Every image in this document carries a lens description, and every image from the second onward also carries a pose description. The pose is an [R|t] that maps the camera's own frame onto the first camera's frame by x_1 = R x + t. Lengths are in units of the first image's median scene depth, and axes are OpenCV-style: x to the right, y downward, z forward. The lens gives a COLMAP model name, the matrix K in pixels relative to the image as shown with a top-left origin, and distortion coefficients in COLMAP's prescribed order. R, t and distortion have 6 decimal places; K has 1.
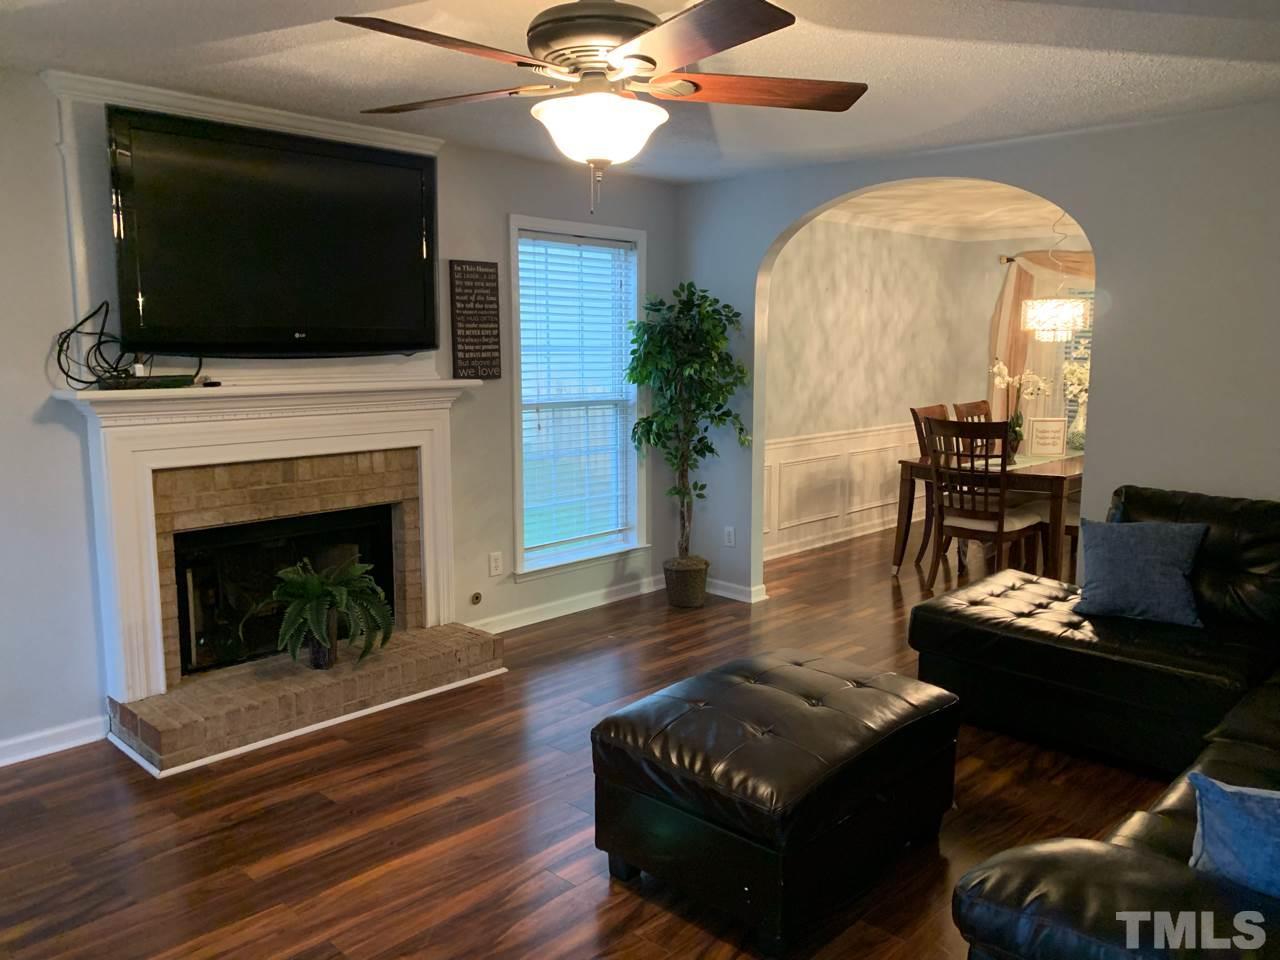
lens RADIAL K [[962.3, 0, 635.8], [0, 962.3, 487.5], [0, 0, 1]] dist [0.078568, -0.162451]
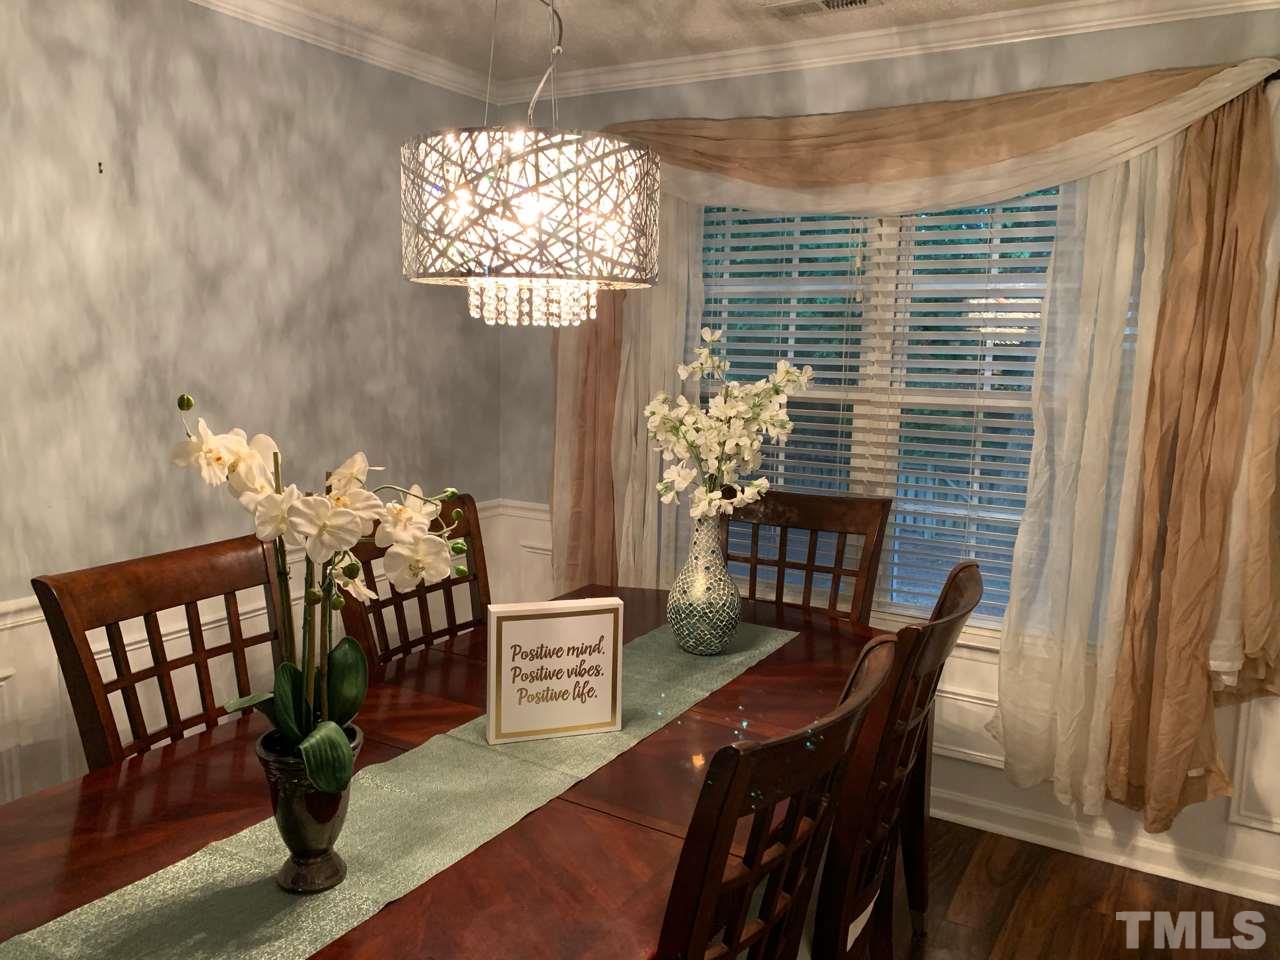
lens RADIAL K [[974.6, 0, 638.8], [0, 974.6, 476.1], [0, 0, 1]] dist [0.006795, -0.003389]
pose [[0.973119, -0.014253, 0.229863, 0.488254], [0.017029, 0.999804, -0.010099, -0.132746], [-0.229674, 0.013742, 0.973171, 0.920104]]
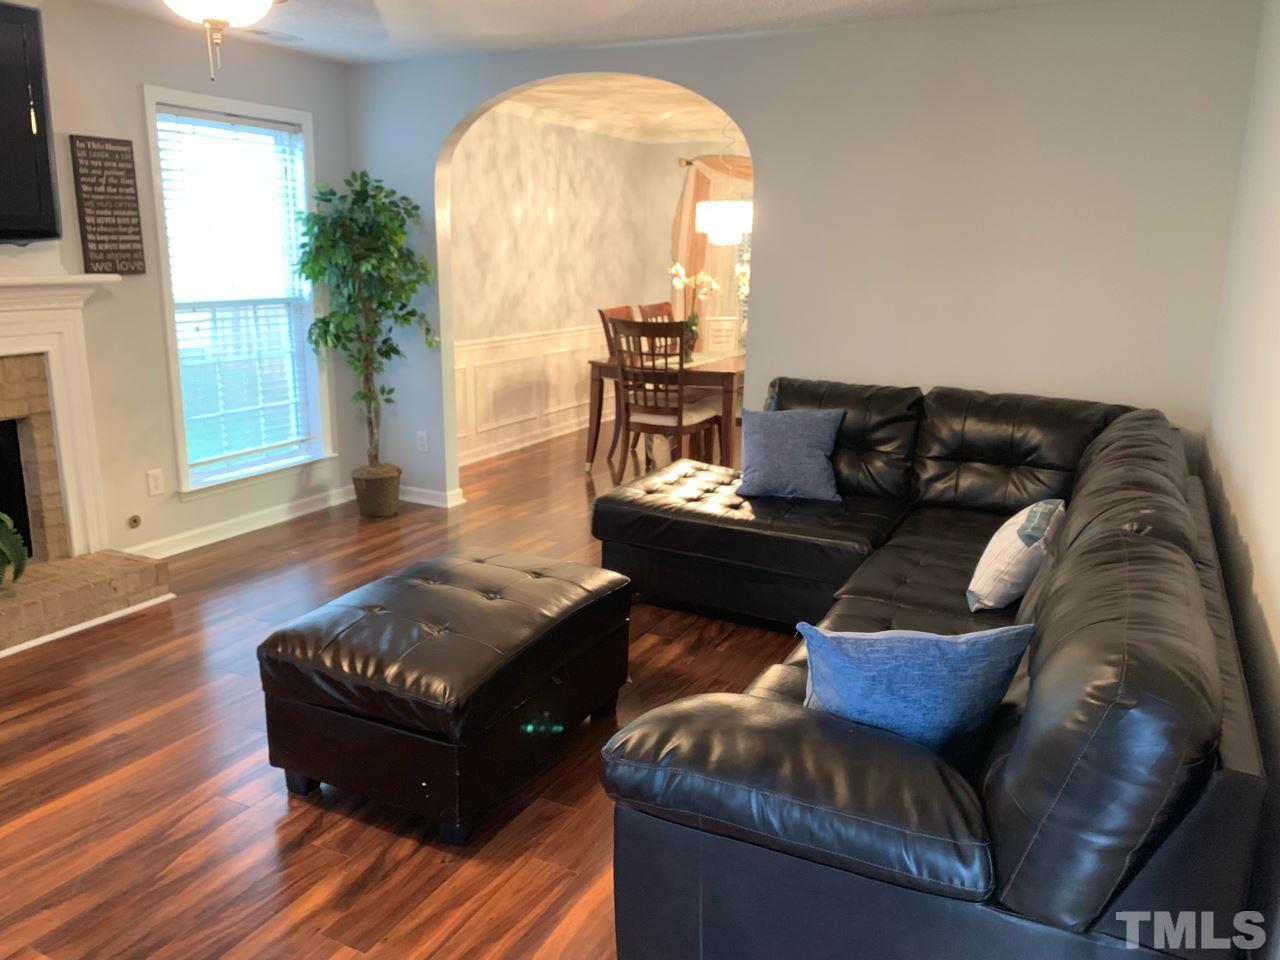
lens RADIAL K [[962.3, 0, 635.8], [0, 962.3, 487.5], [0, 0, 1]] dist [0.078568, -0.162451]
pose [[0.955771, -0.057118, 0.288513, 0.022244], [0.029080, 0.994507, 0.100553, 0.005793], [-0.292672, -0.087716, 0.952181, 0.002270]]
